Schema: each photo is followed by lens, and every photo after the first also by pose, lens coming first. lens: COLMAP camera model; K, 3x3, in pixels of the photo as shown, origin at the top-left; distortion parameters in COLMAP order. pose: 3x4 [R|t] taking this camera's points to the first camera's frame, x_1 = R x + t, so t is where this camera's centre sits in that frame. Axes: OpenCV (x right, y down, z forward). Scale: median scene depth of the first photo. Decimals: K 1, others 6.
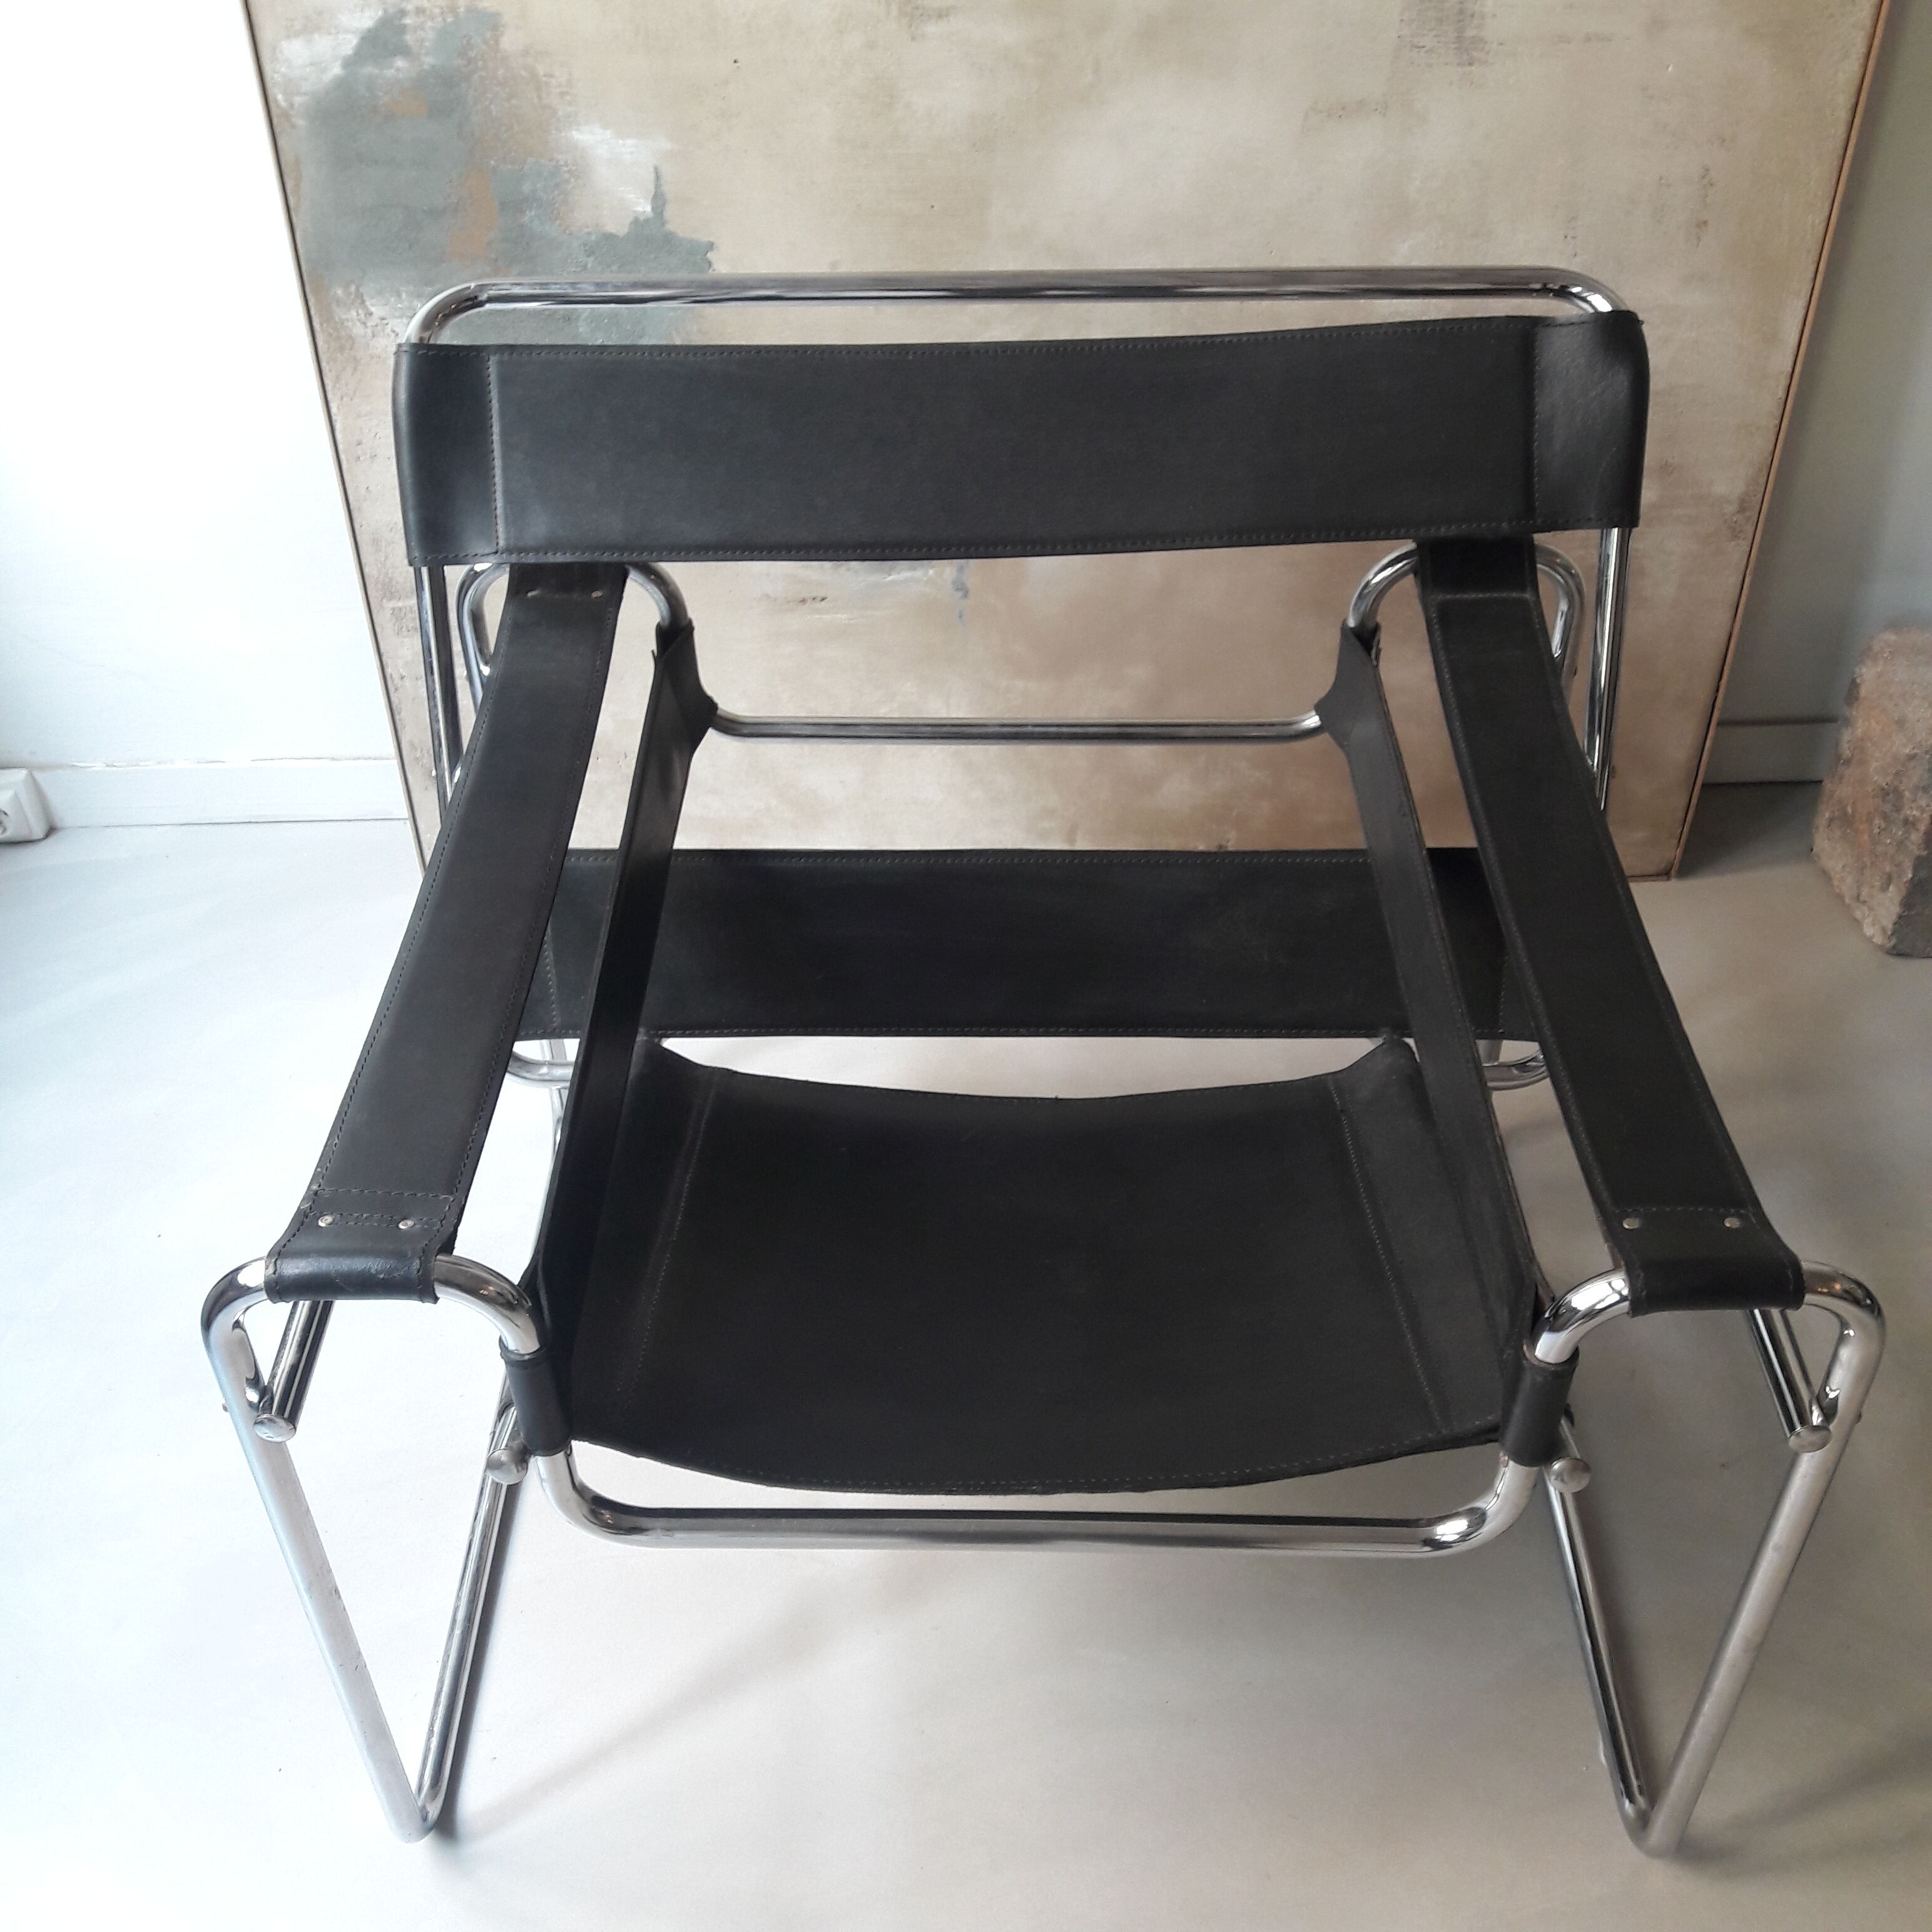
lens RADIAL K [[2224.0, 0, 961.2], [0, 2224.0, 1021.1], [0, 0, 1]] dist [0.009872, -0.046201]
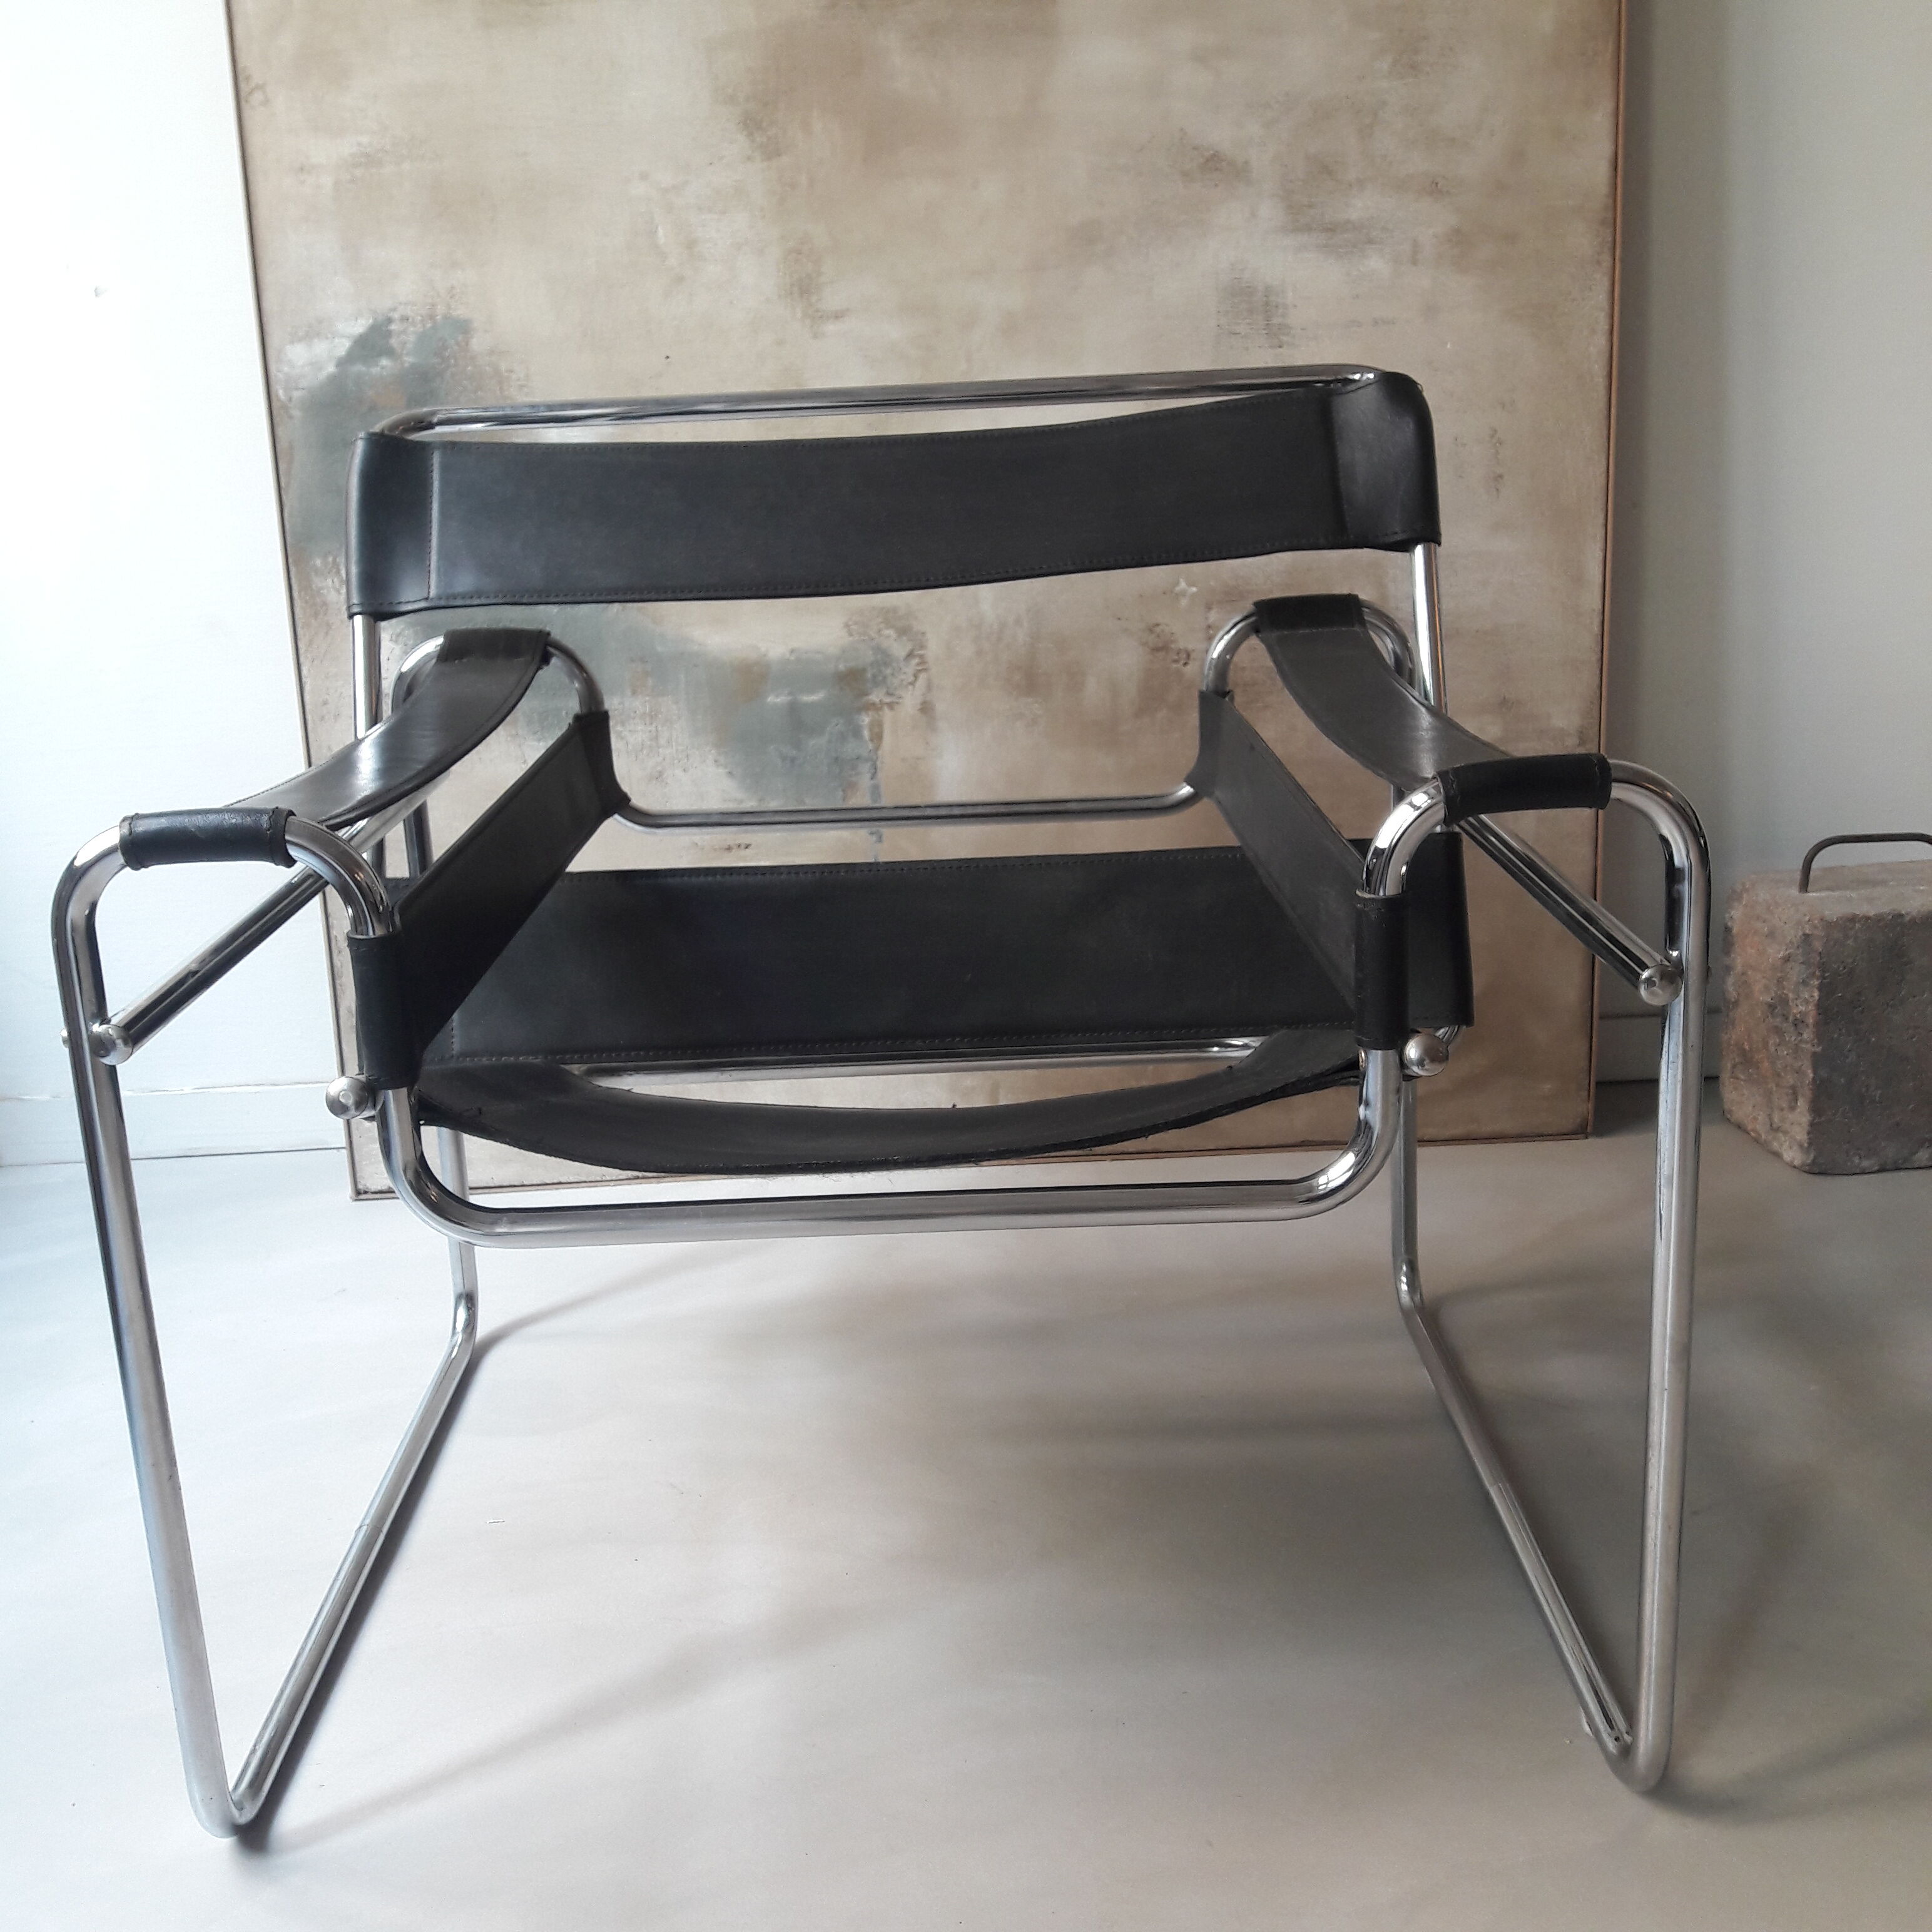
lens RADIAL K [[2221.7, 0, 977.3], [0, 2221.7, 941.8], [0, 0, 1]] dist [0.151314, -0.475852]
pose [[0.999460, -0.031187, 0.010381, 0.042680], [0.032547, 0.894909, -0.445059, 0.388358], [0.004590, 0.445157, 0.895441, 0.057639]]
